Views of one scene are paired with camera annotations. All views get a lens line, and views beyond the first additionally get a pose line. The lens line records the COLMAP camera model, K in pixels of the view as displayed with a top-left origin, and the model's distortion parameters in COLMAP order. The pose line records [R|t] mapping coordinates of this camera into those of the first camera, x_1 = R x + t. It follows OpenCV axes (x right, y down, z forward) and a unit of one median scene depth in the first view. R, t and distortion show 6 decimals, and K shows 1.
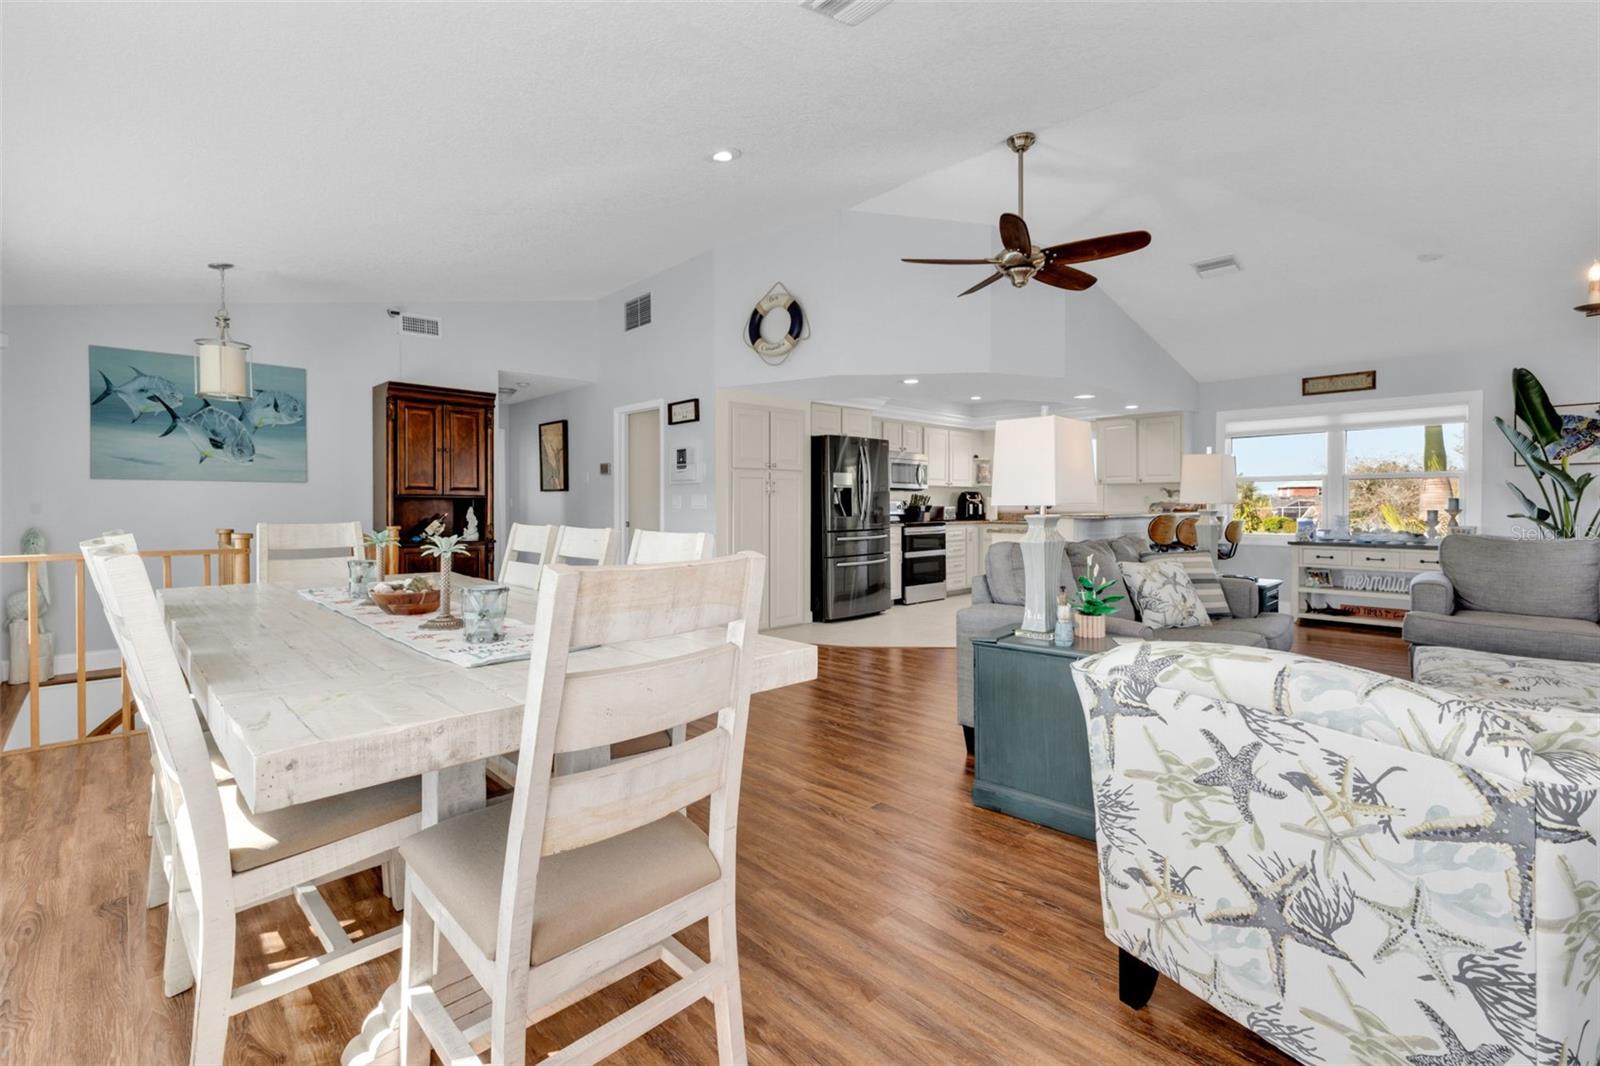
lens RADIAL K [[719.9, 0, 798.1], [0, 719.9, 515.0], [0, 0, 1]] dist [0.036740, -0.000040]
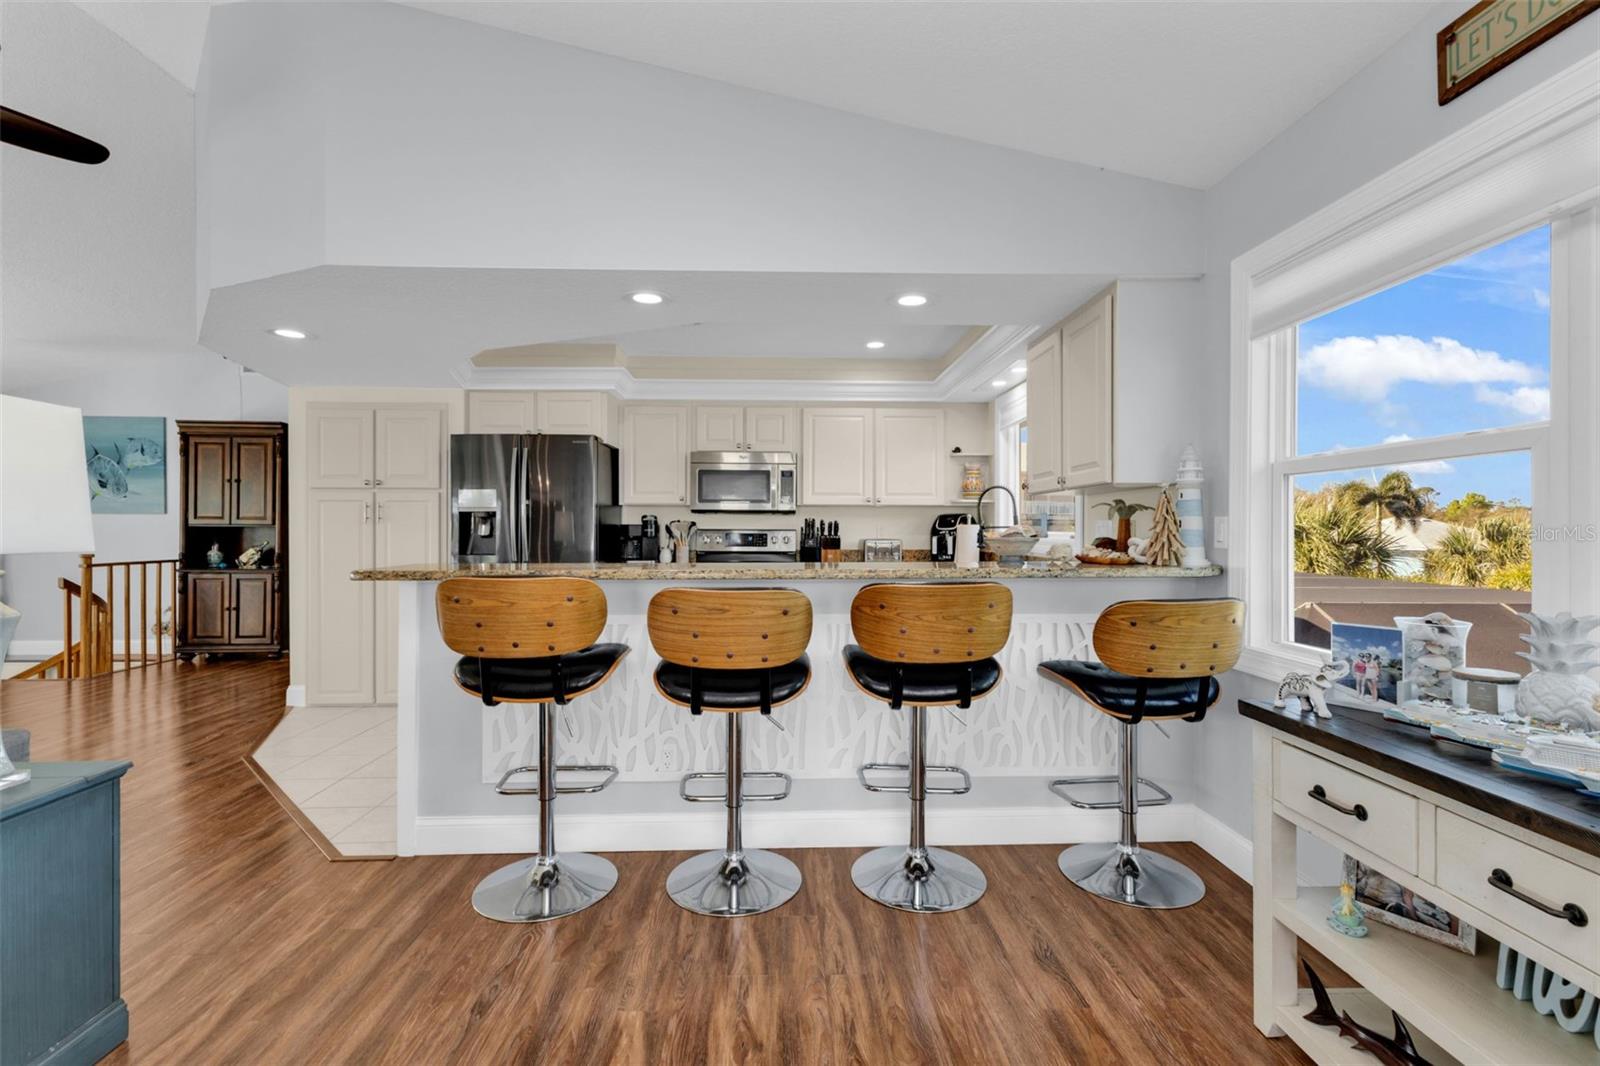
lens RADIAL K [[705.8, 0, 800.0], [0, 705.8, 528.2], [0, 0, 1]] dist [0.013976, -0.000230]
pose [[0.735075, 0.004188, -0.677972, 0.606461], [-0.013275, 0.999878, -0.008216, -0.017818], [0.677855, 0.015039, 0.735041, 0.602425]]
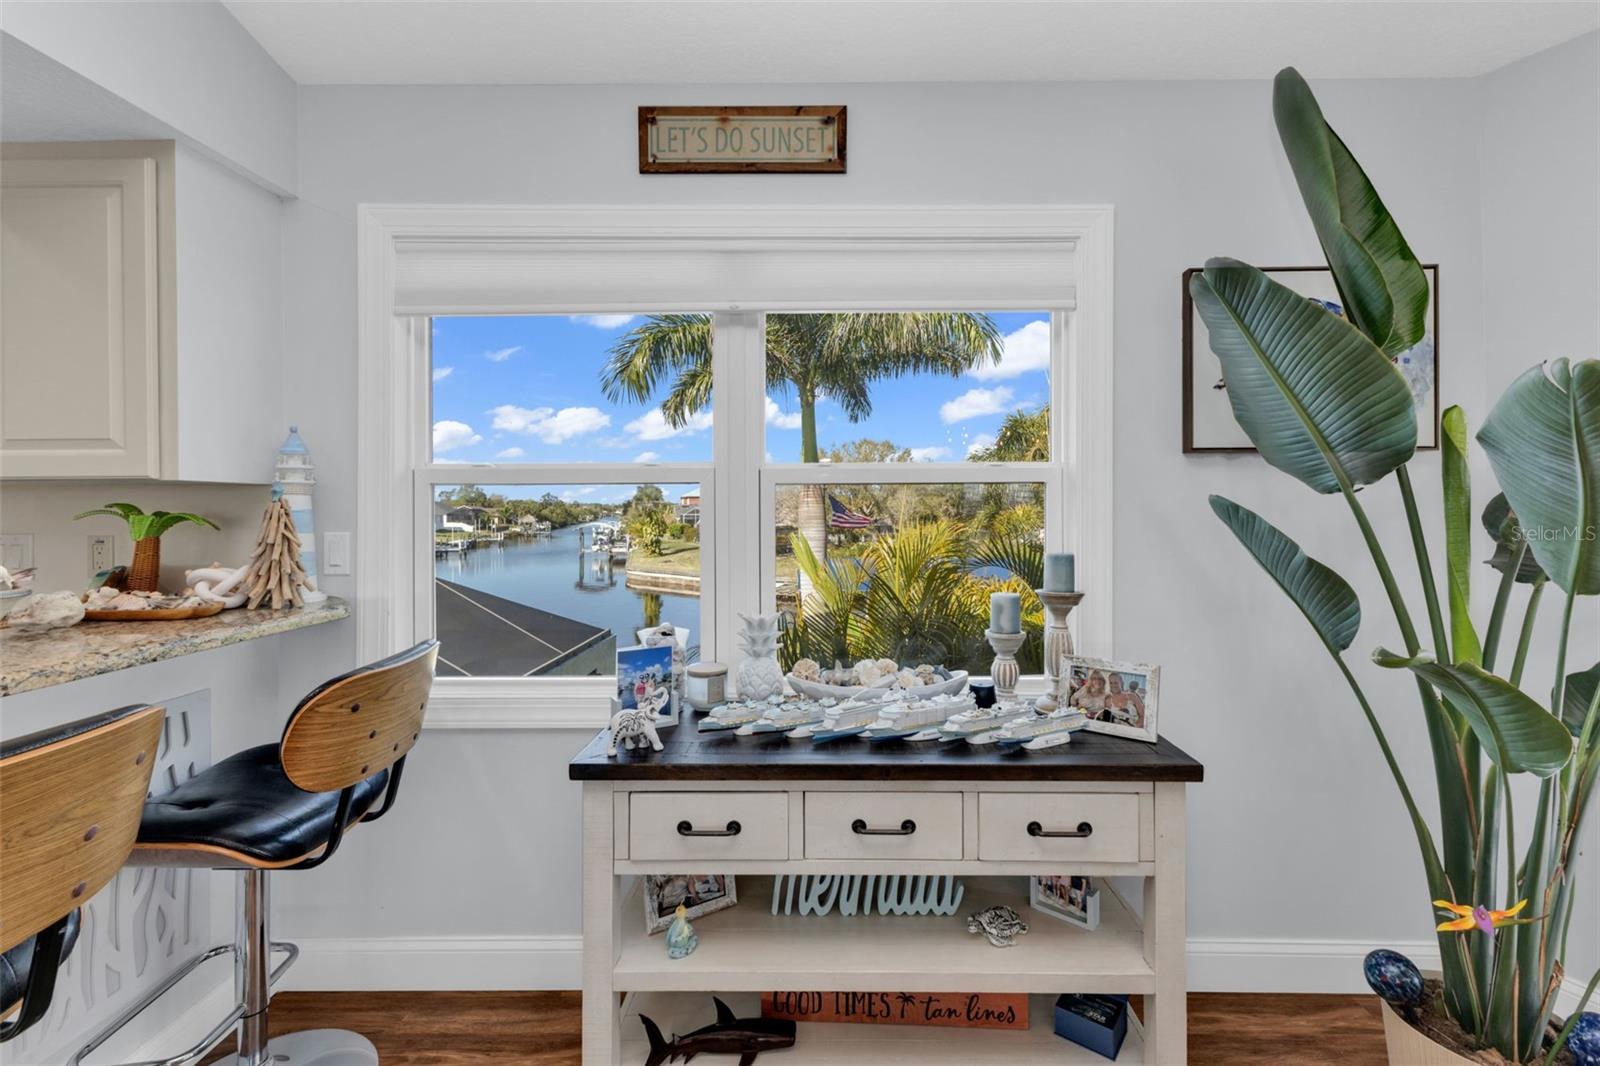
lens RADIAL K [[701.1, 0, 828.4], [0, 701.1, 510.5], [0, 0, 1]] dist [0.010074, 0.000005]
pose [[0.707932, 0.000293, 0.706281, 0.485129], [0.009180, 0.999912, -0.009616, -0.031039], [-0.706221, 0.013291, 0.707867, 0.673336]]
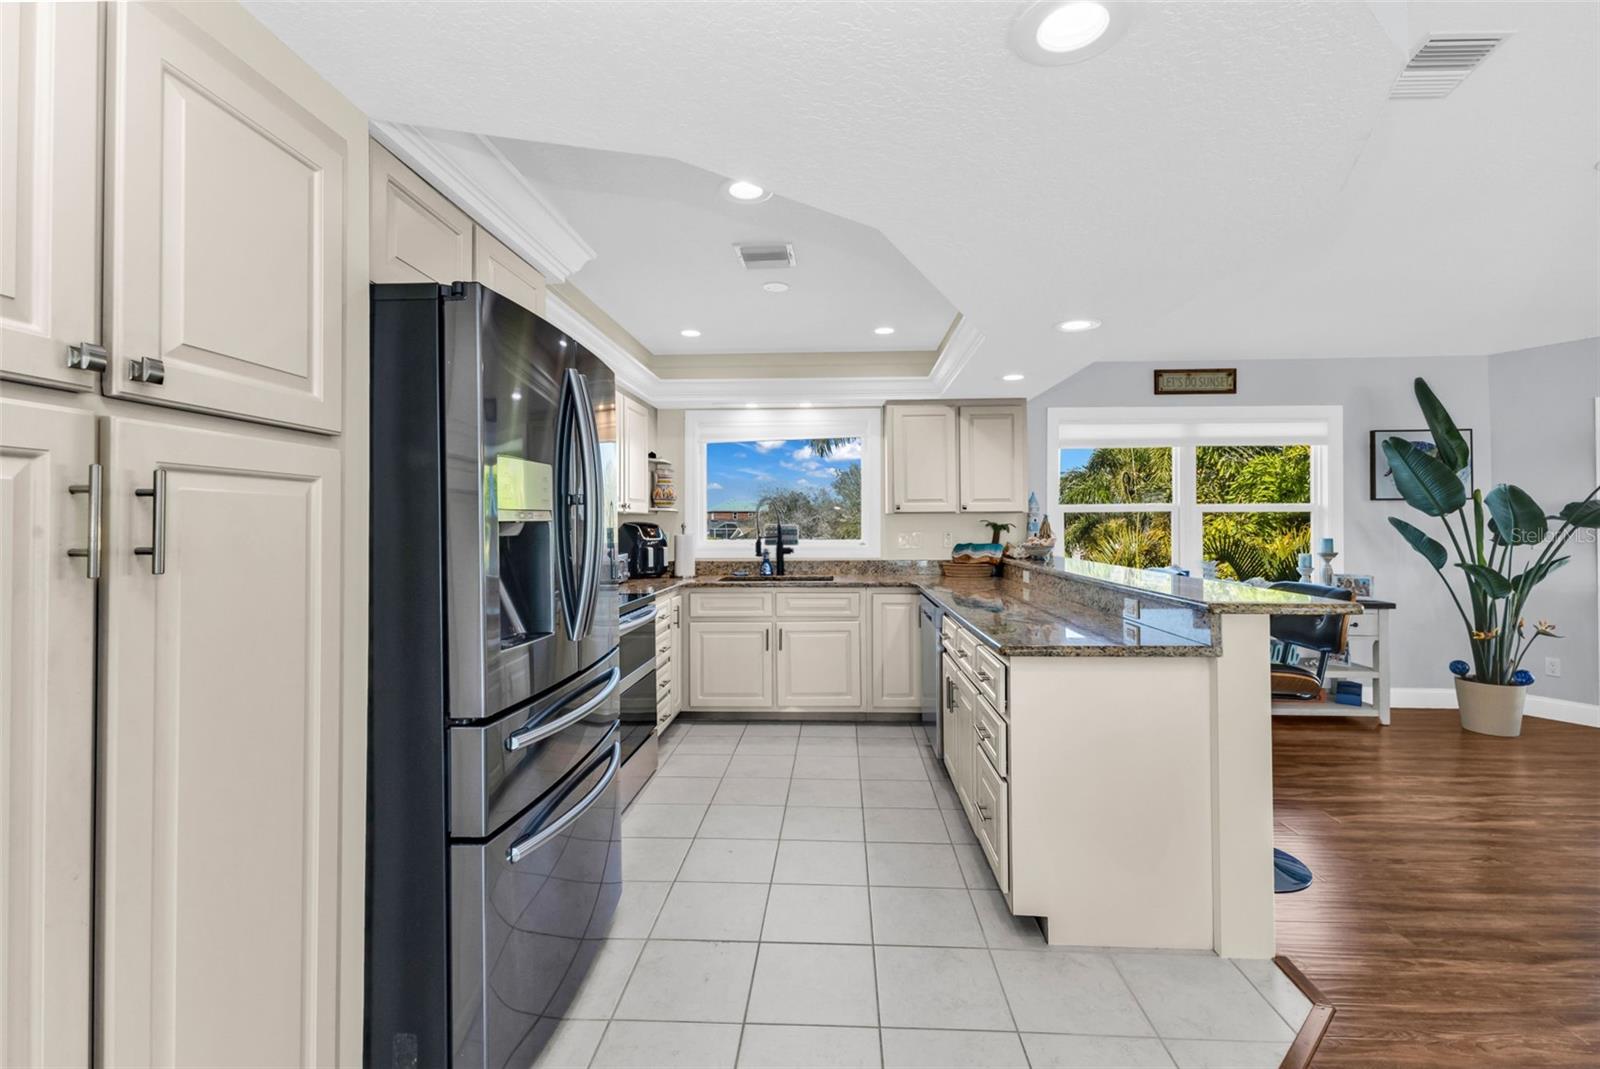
lens RADIAL K [[712.7, 0, 800.1], [0, 712.7, 518.6], [0, 0, 1]] dist [0.010656, -0.000805]
pose [[0.735056, 0.006247, 0.677978, -0.026977], [0.009281, 0.999771, -0.019274, -0.028247], [-0.677943, 0.020460, 0.734830, 0.635816]]
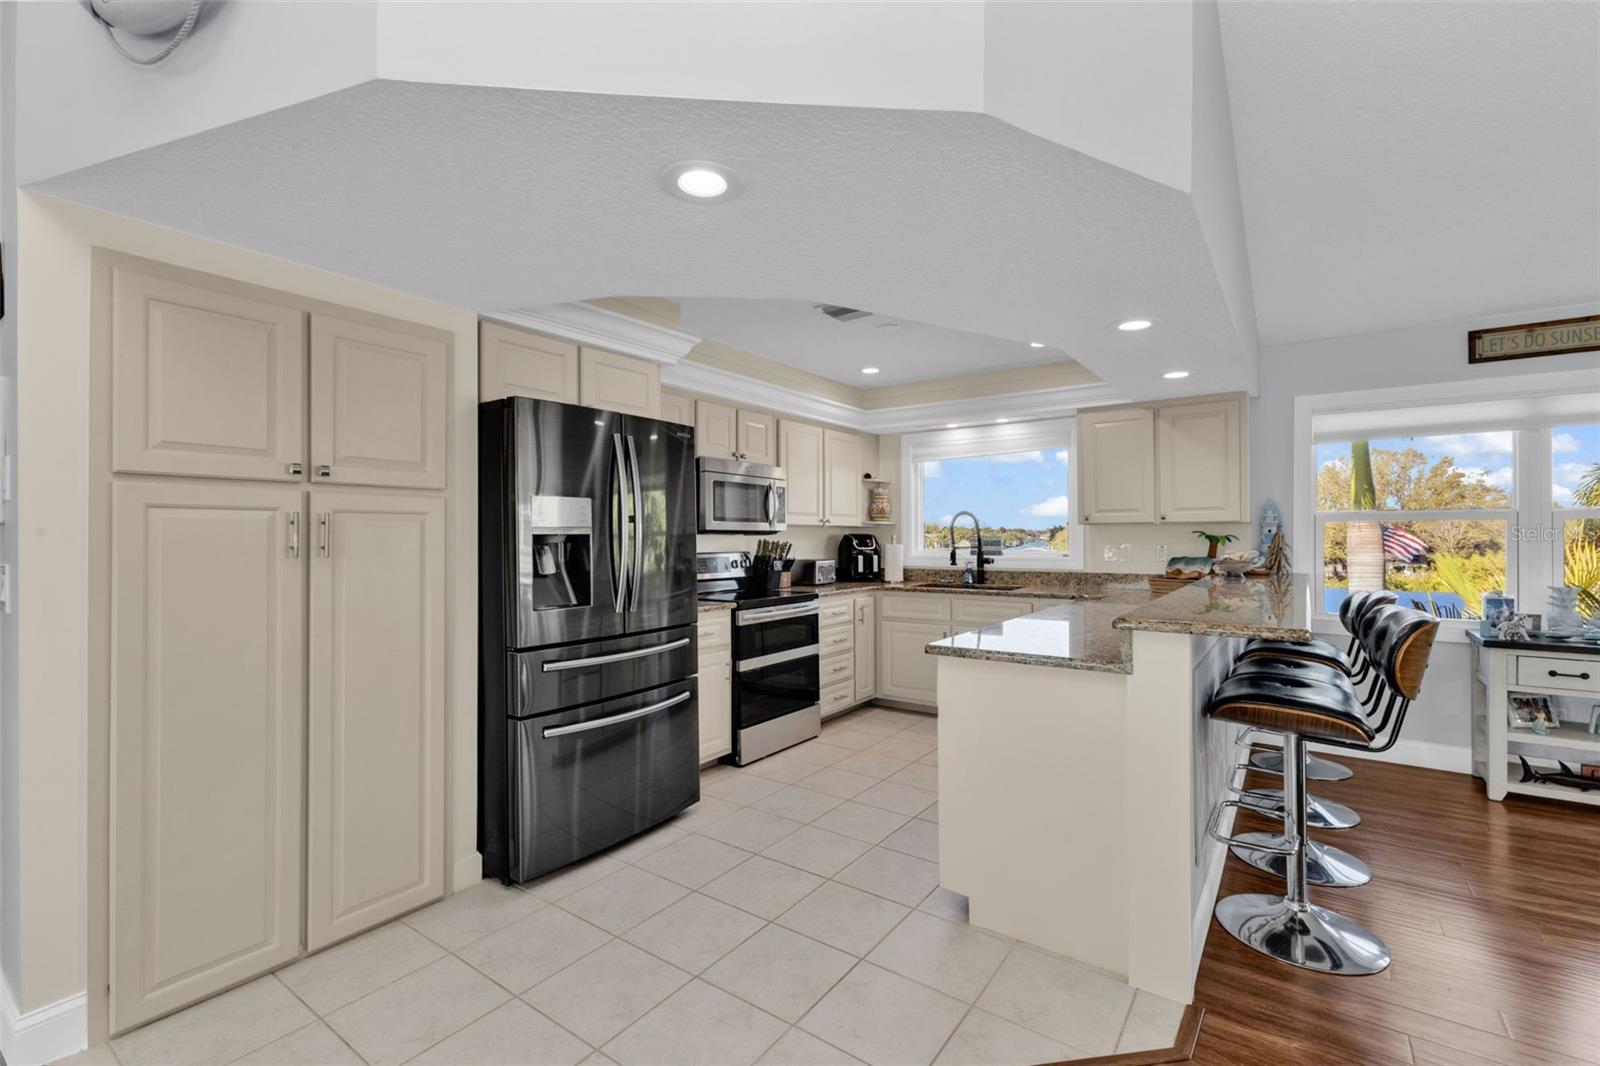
lens RADIAL K [[697.6, 0, 794.8], [0, 697.6, 533.6], [0, 0, 1]] dist [0.021684, -0.006969]
pose [[0.986050, 0.001489, 0.166442, 0.103355], [0.001263, 0.999864, -0.016425, -0.026906], [-0.166444, 0.016406, 0.985914, 0.502985]]
